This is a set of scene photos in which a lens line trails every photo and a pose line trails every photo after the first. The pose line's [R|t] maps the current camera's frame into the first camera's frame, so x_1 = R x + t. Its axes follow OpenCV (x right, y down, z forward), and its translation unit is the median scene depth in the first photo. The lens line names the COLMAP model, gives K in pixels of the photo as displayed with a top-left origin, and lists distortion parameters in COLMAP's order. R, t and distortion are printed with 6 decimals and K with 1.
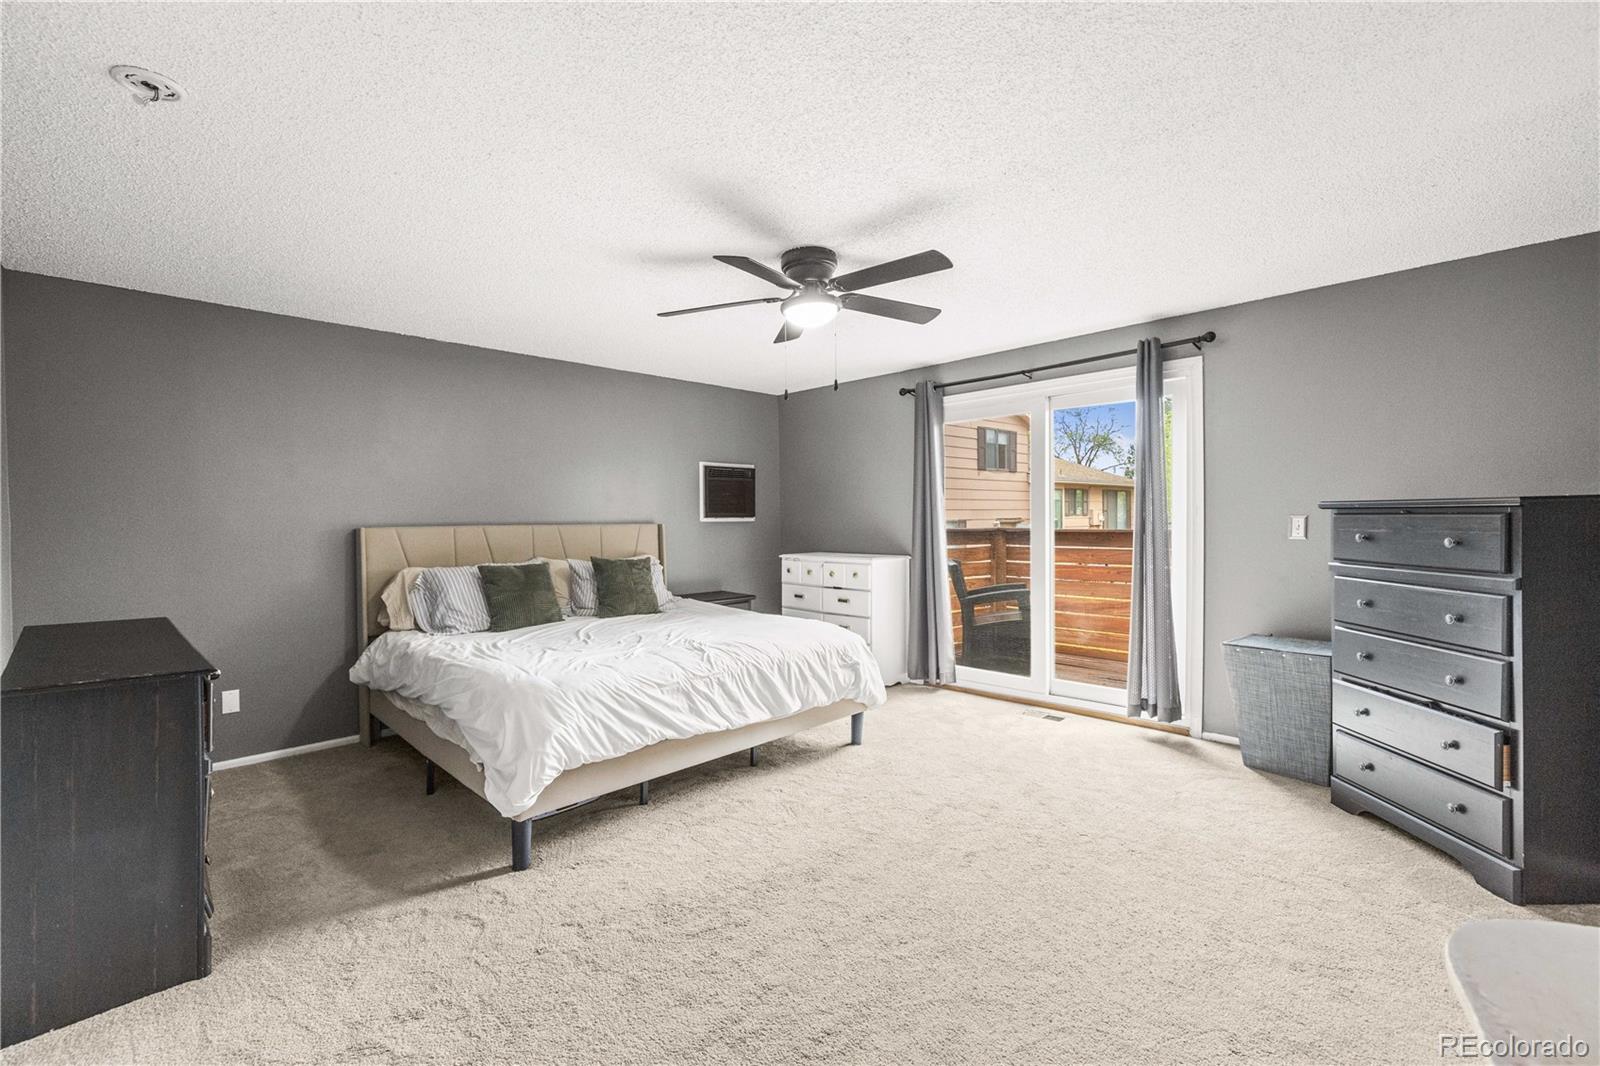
lens RADIAL K [[681.4, 0, 797.0], [0, 681.4, 526.5], [0, 0, 1]] dist [-0.002134, 0.000358]
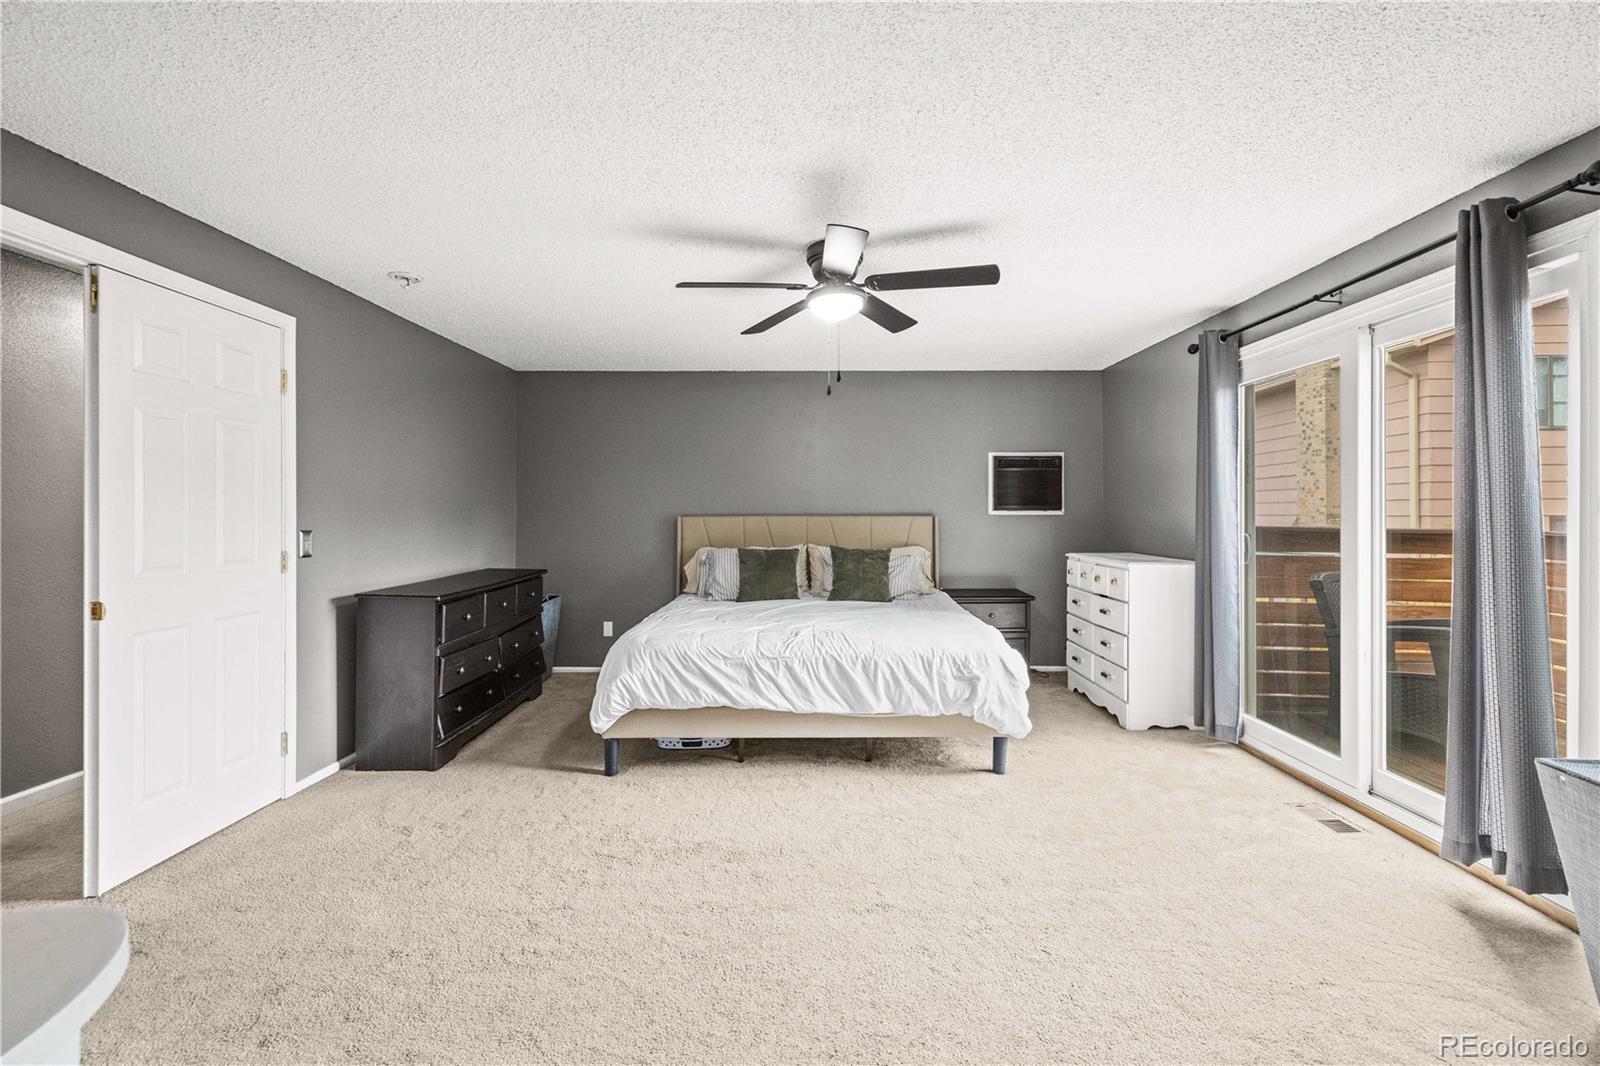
lens RADIAL K [[681.4, 0, 820.4], [0, 681.4, 507.4], [0, 0, 1]] dist [-0.002134, 0.000358]
pose [[0.715093, 0.003413, -0.699021, 0.574083], [-0.013169, 0.999876, -0.008590, -0.009277], [0.698905, 0.015348, 0.715050, 0.232436]]
